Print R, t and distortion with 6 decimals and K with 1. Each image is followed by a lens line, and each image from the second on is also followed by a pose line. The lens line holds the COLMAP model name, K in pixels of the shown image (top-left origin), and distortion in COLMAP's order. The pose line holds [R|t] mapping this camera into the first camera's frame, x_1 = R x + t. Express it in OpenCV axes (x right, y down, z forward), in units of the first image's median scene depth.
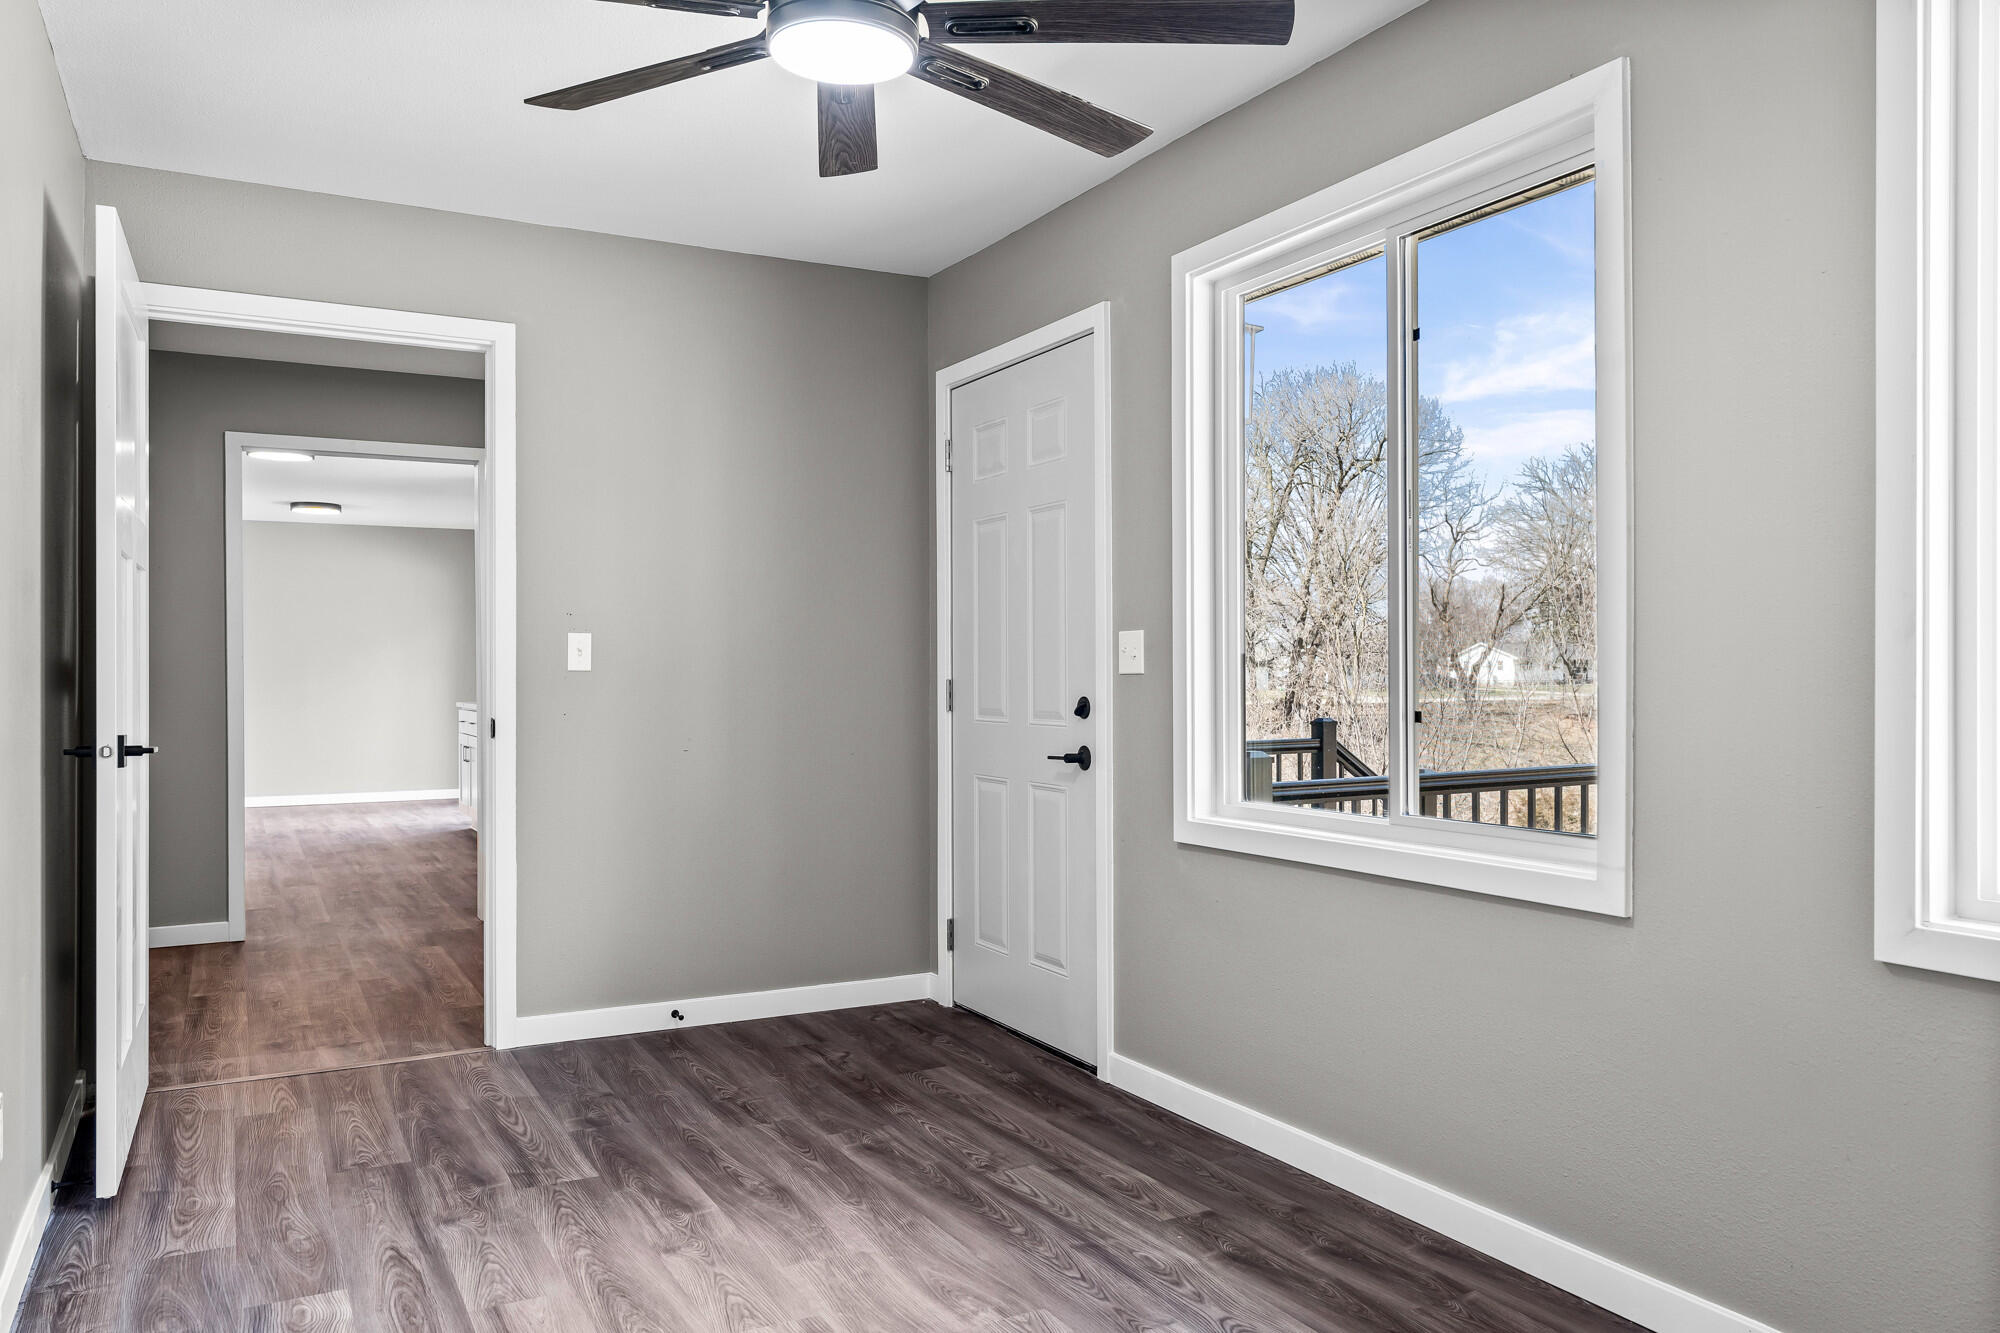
lens RADIAL K [[1417.6, 0, 1003.1], [0, 1417.6, 670.7], [0, 0, 1]] dist [0.002038, 0.000651]
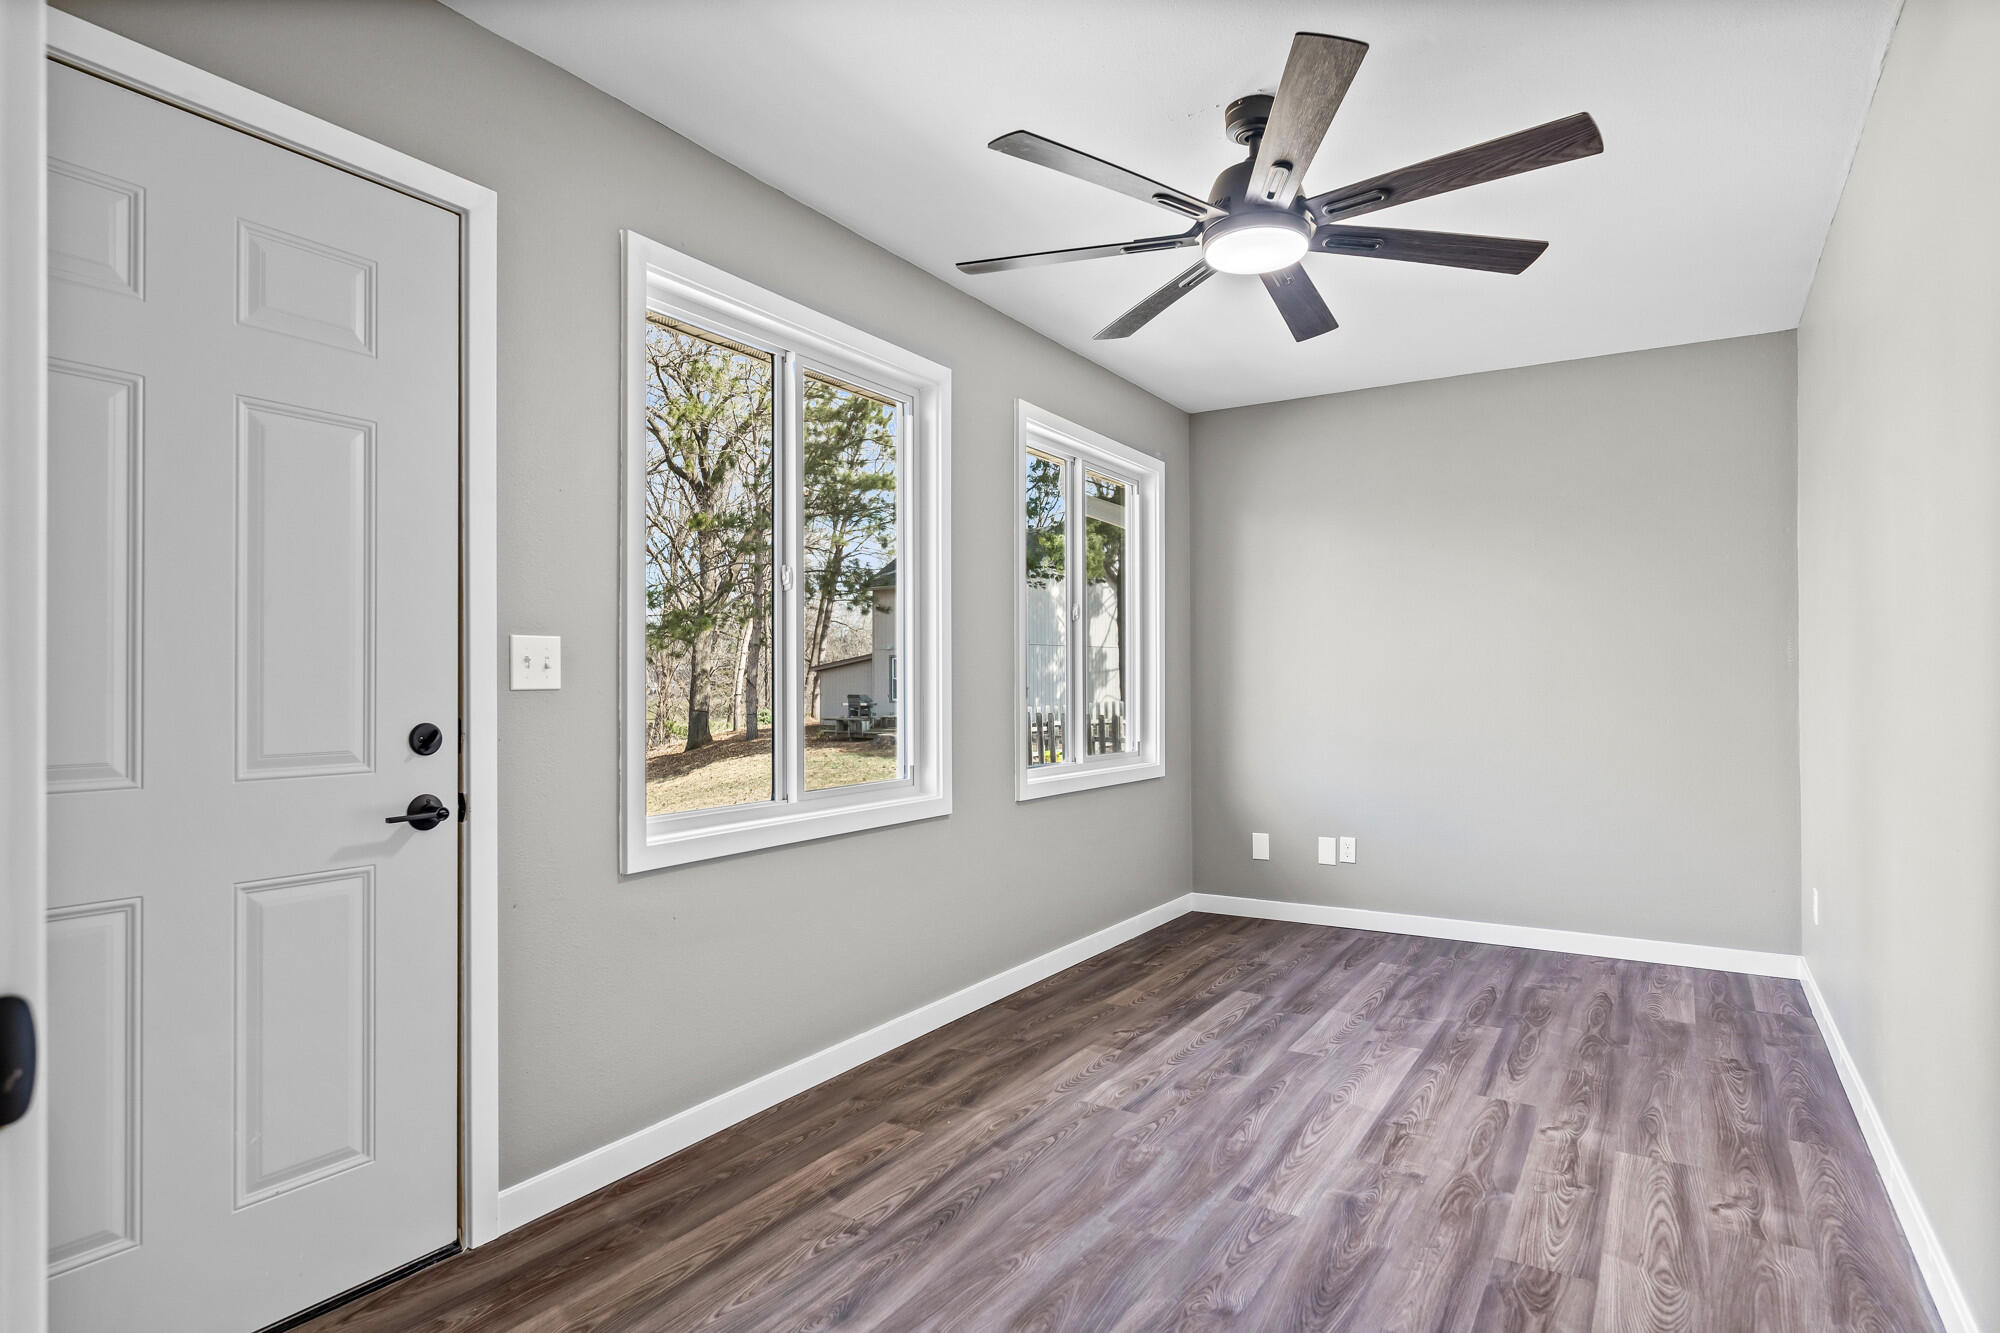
lens RADIAL K [[1081.5, 0, 1000.8], [0, 1081.5, 672.9], [0, 0, 1]] dist [-0.001508, 0.000285]
pose [[-0.492231, 0.013736, 0.870356, -0.706294], [0.000708, 0.999881, -0.015380, 0.002962], [-0.870464, -0.006954, -0.492182, 1.335241]]
